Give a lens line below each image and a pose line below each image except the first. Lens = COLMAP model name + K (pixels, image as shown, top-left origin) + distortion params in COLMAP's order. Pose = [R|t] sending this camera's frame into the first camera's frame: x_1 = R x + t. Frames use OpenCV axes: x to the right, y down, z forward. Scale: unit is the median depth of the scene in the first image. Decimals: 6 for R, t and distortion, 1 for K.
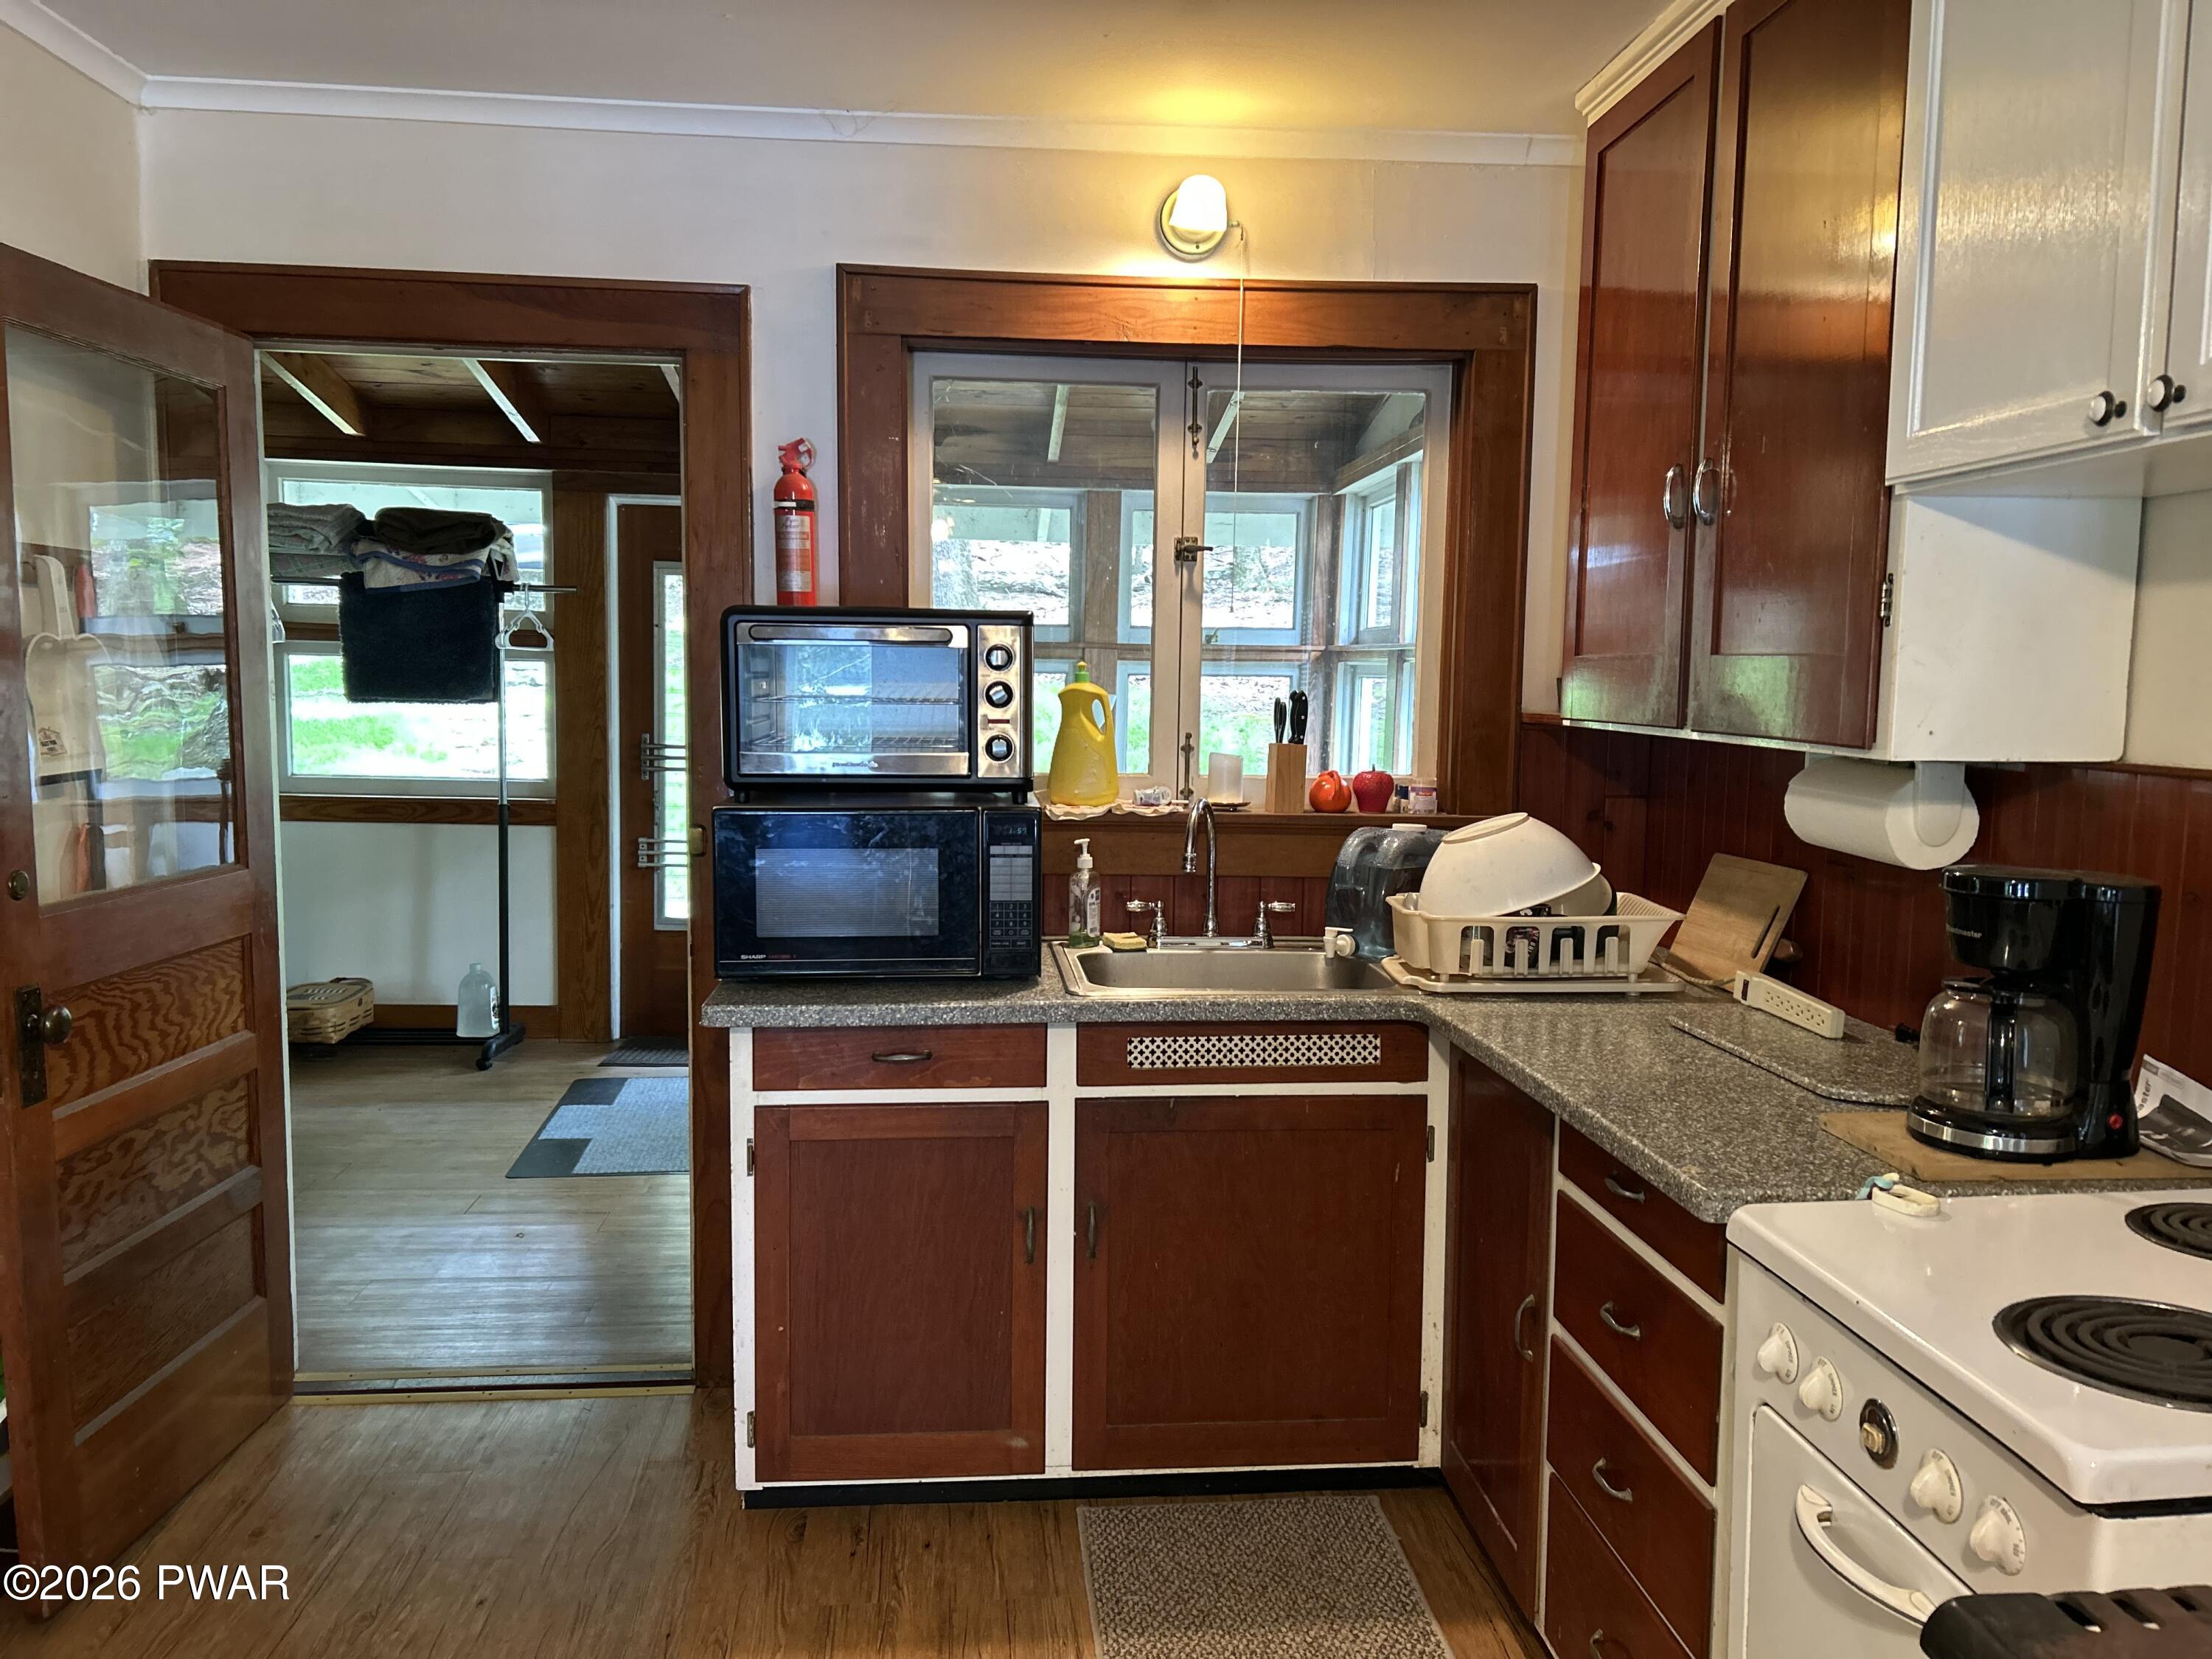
lens RADIAL K [[1644.1, 0, 1107.5], [0, 1644.1, 842.4], [0, 0, 1]] dist [0.088287, -0.123814]
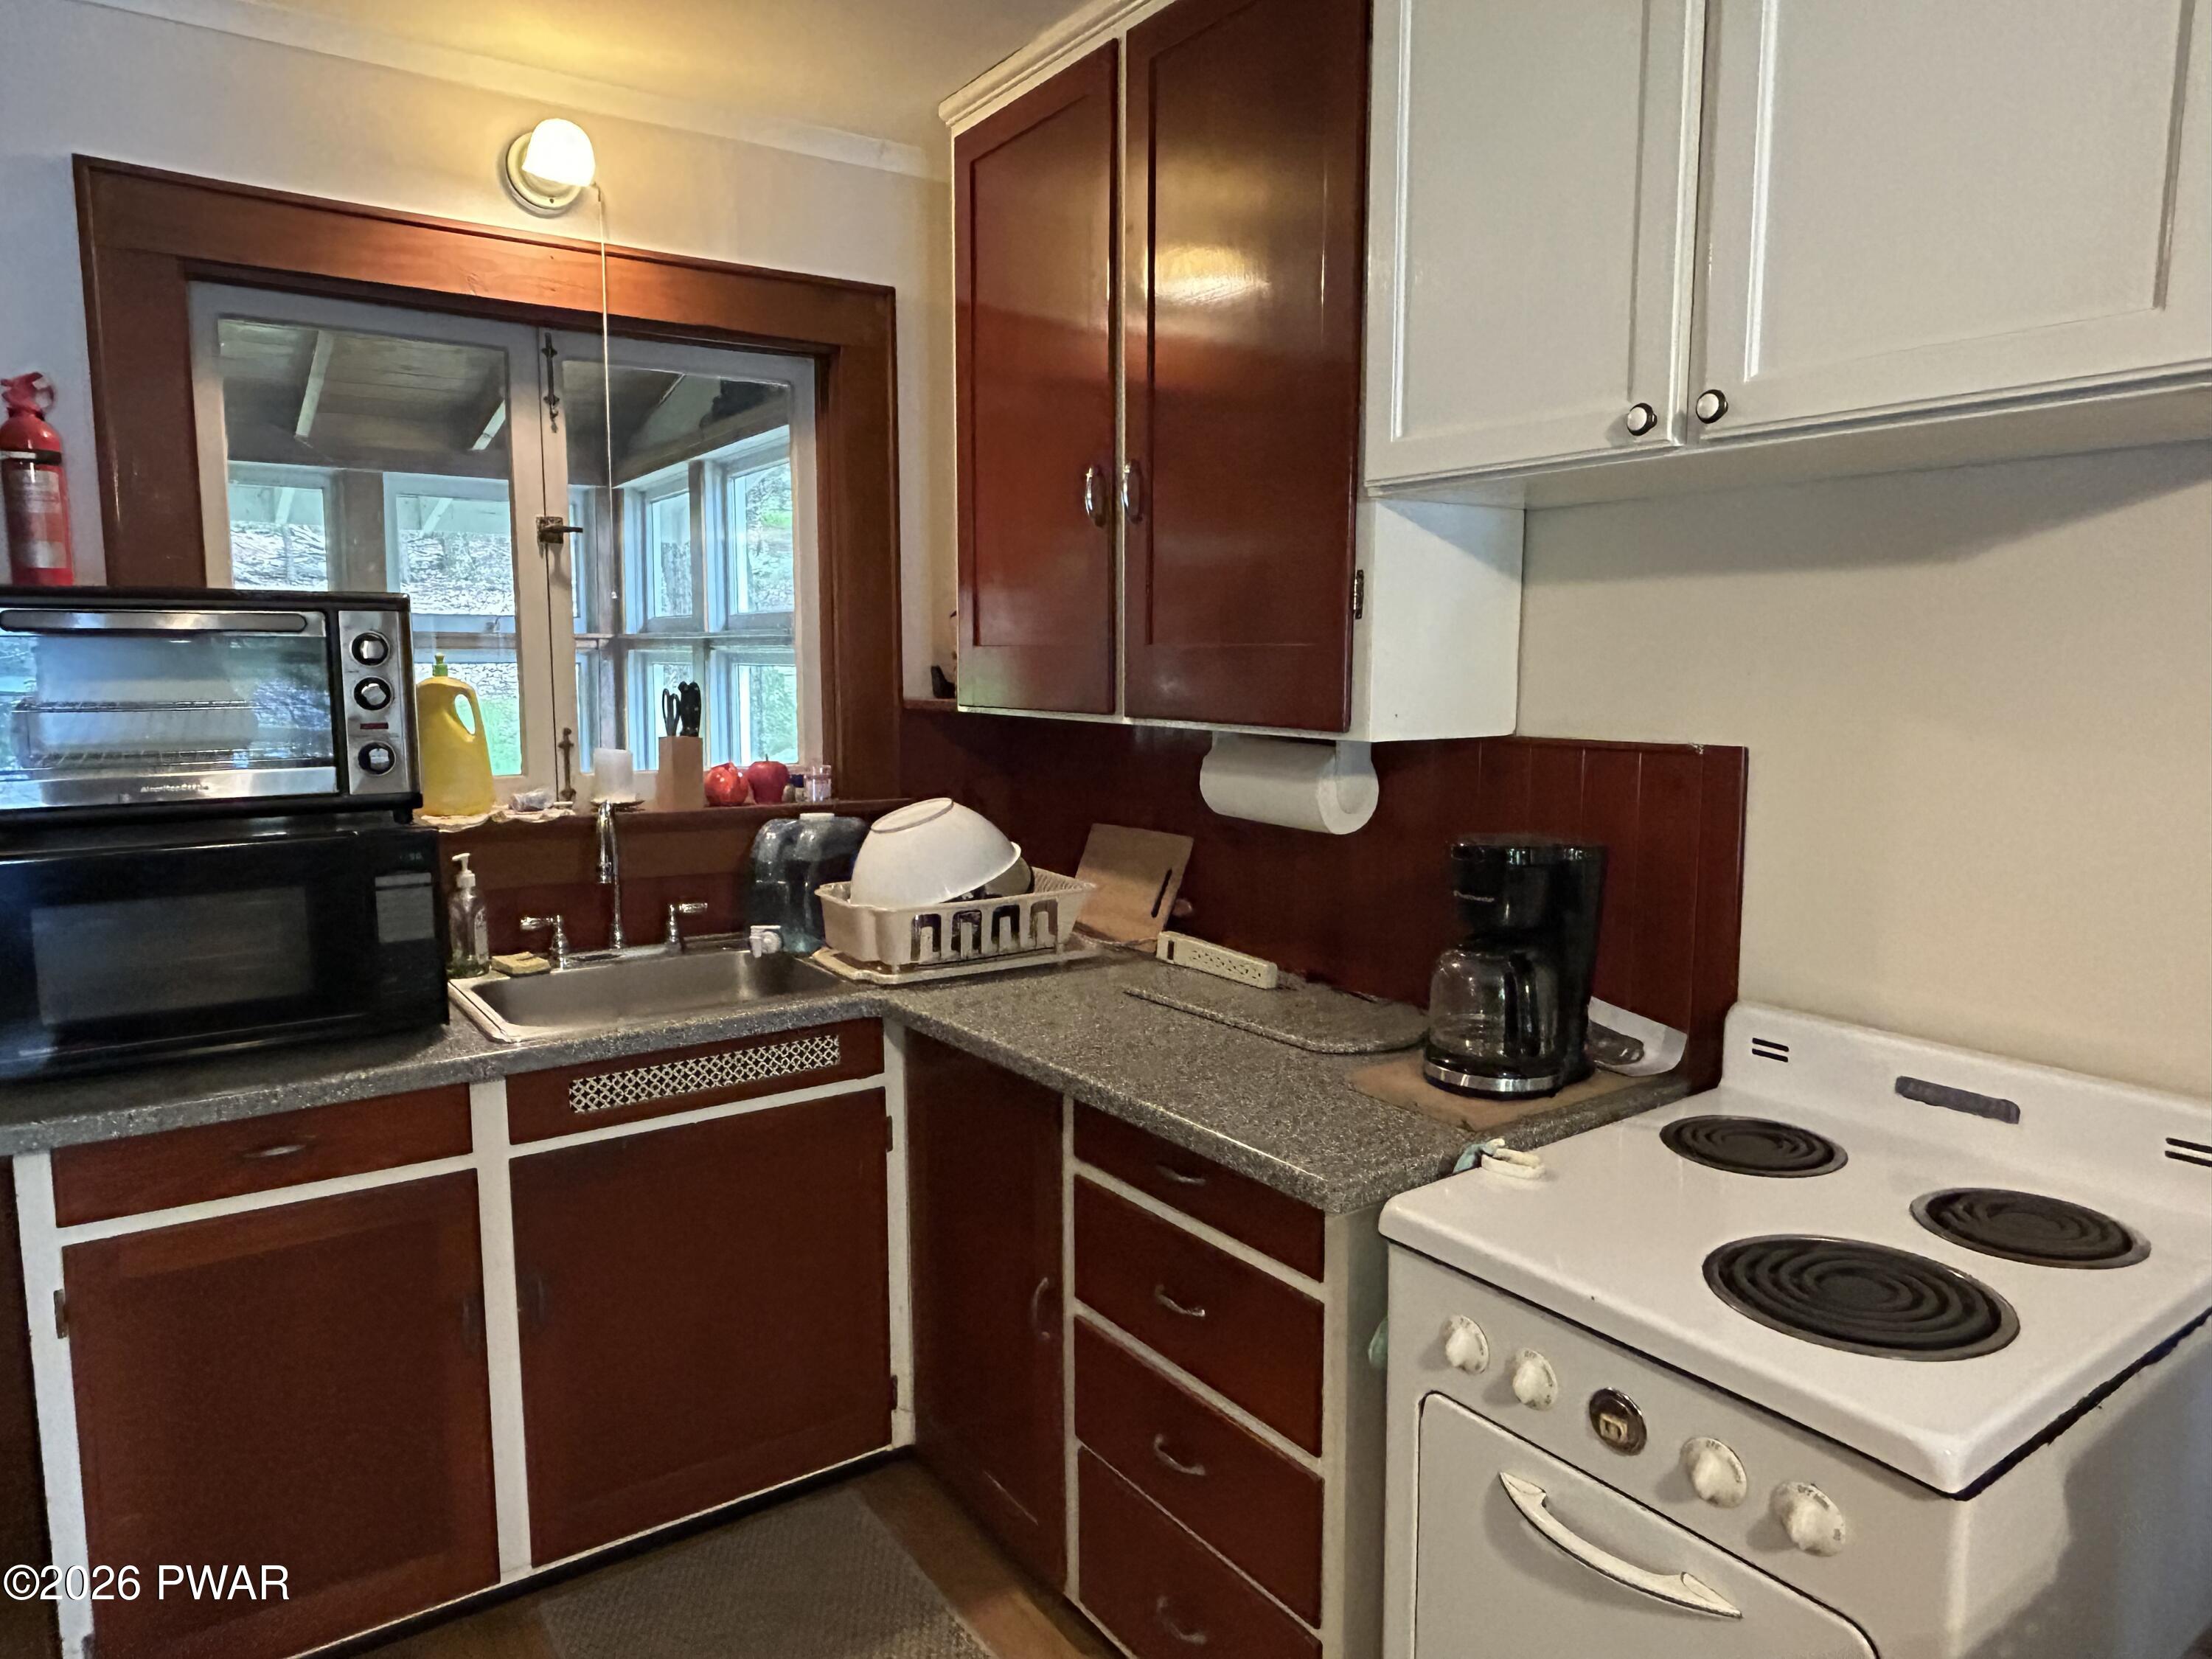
lens RADIAL K [[1390.3, 0, 1087.9], [0, 1390.3, 827.4], [0, 0, 1]] dist [-0.001144, -0.002086]
pose [[0.869782, -0.070841, 0.488325, -0.096471], [0.060881, 0.997486, 0.036266, -0.025894], [-0.489667, -0.001814, 0.871908, 0.204667]]
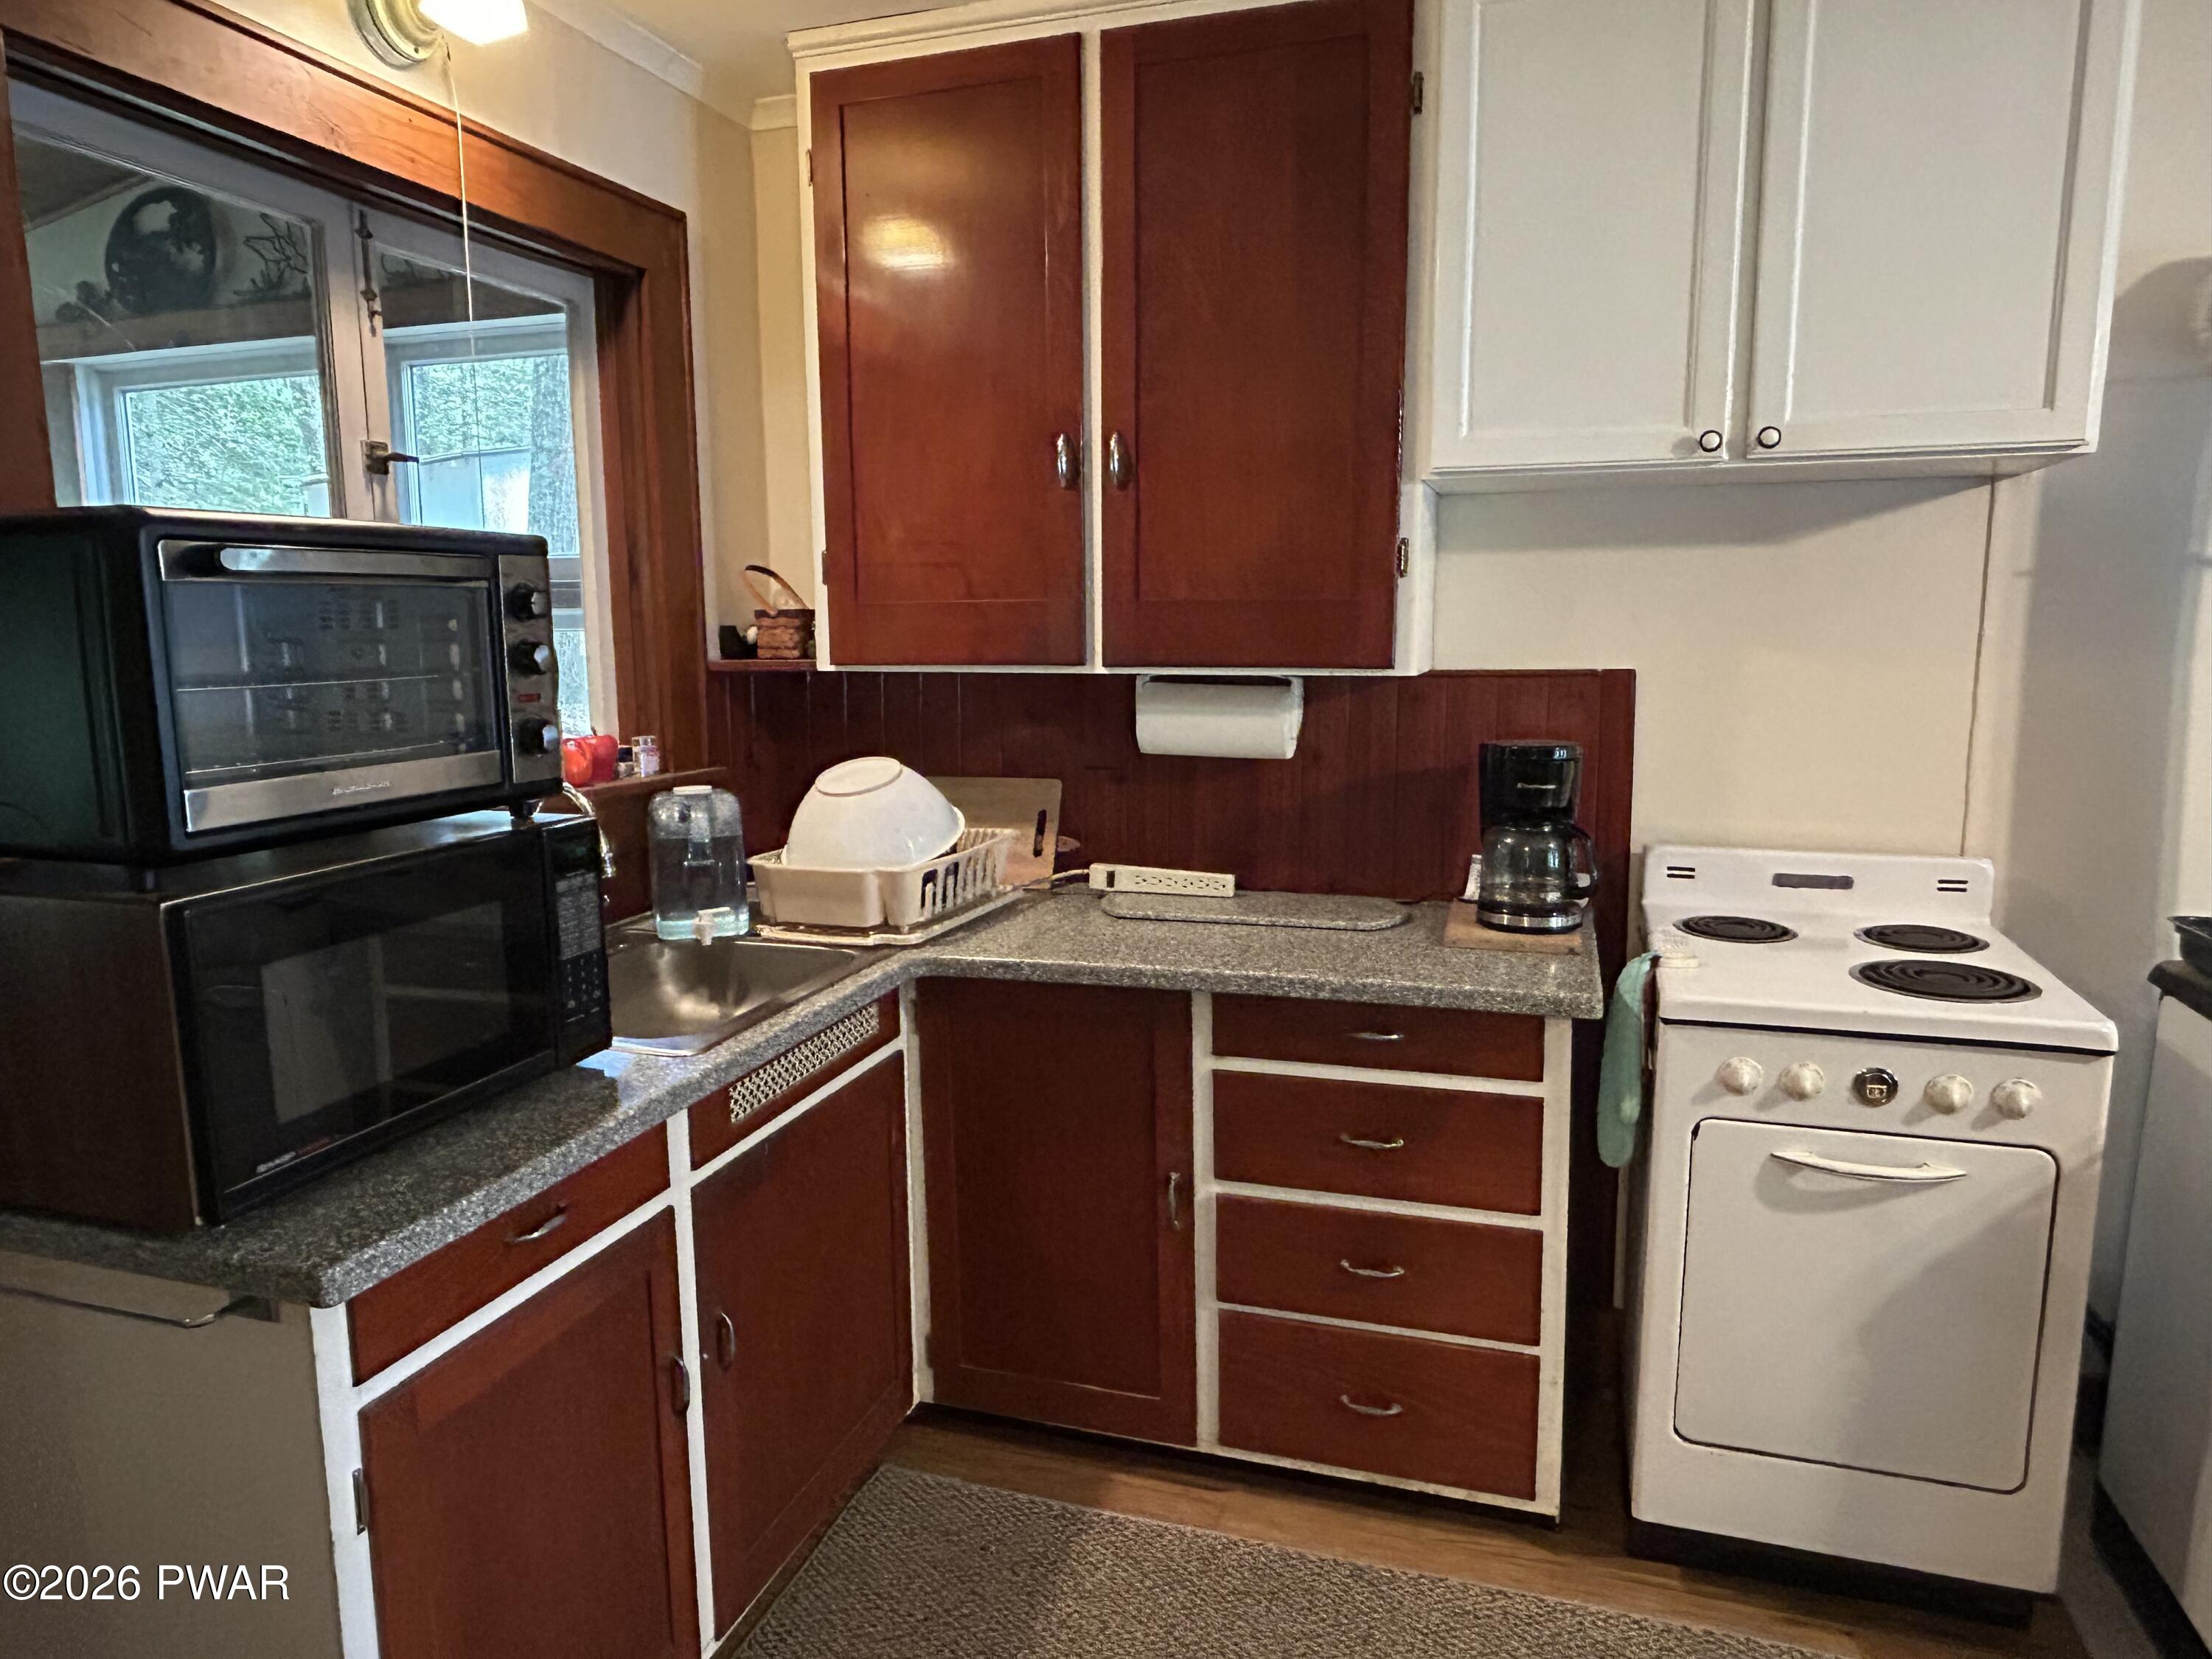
lens RADIAL K [[1390.3, 0, 1087.9], [0, 1390.3, 827.4], [0, 0, 1]] dist [-0.001144, -0.002086]
pose [[0.401940, -0.149881, 0.903316, -0.482389], [0.109049, 0.987327, 0.115297, -0.060538], [-0.909149, 0.052164, 0.413191, 0.539788]]
